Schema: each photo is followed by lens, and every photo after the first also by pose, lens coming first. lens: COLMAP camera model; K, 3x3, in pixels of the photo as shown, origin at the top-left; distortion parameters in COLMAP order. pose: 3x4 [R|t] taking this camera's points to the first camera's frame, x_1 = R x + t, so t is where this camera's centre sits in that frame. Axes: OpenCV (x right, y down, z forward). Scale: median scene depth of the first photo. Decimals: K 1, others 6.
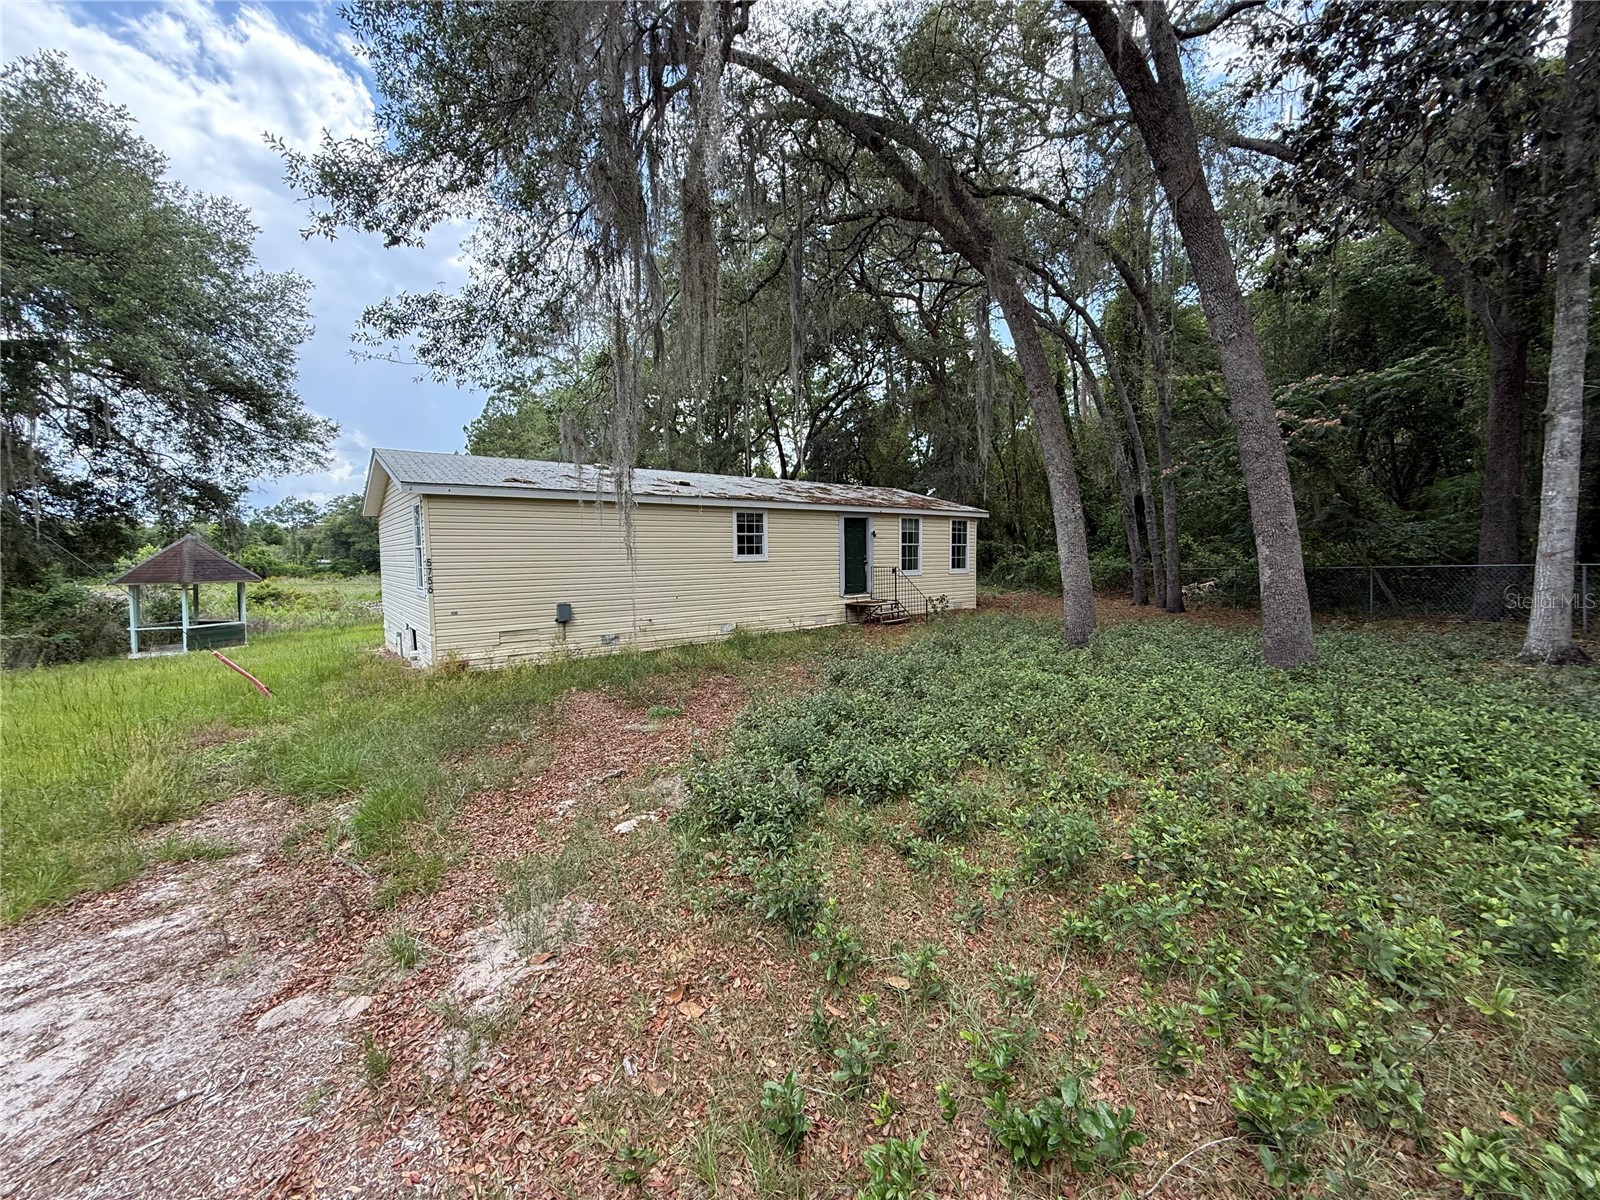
lens RADIAL K [[638.9, 0, 798.6], [0, 638.9, 598.8], [0, 0, 1]] dist [-0.000602, 0.000462]
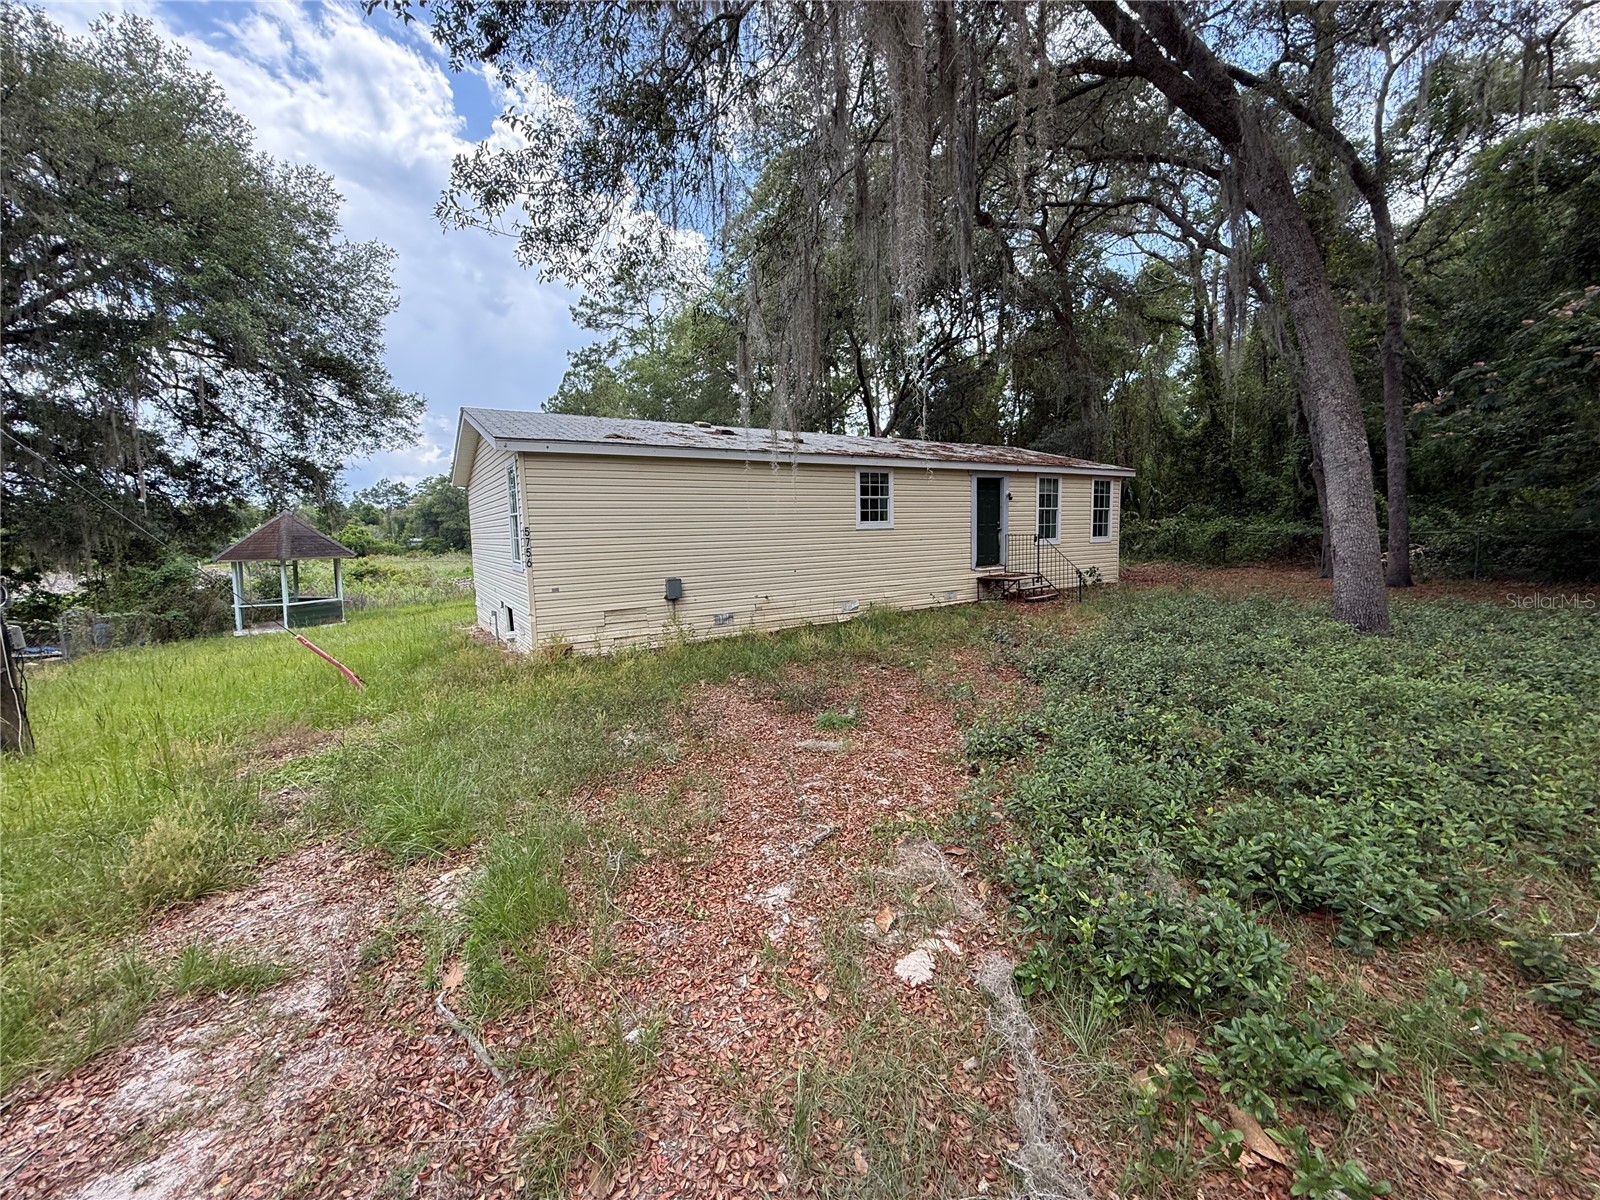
lens RADIAL K [[638.9, 0, 800.5], [0, 638.9, 600.6], [0, 0, 1]] dist [-0.000602, 0.000462]
pose [[0.995100, -0.000972, -0.098867, -0.073694], [0.005192, 0.999086, 0.042439, 0.001083], [0.098736, -0.042745, 0.994195, 0.101959]]
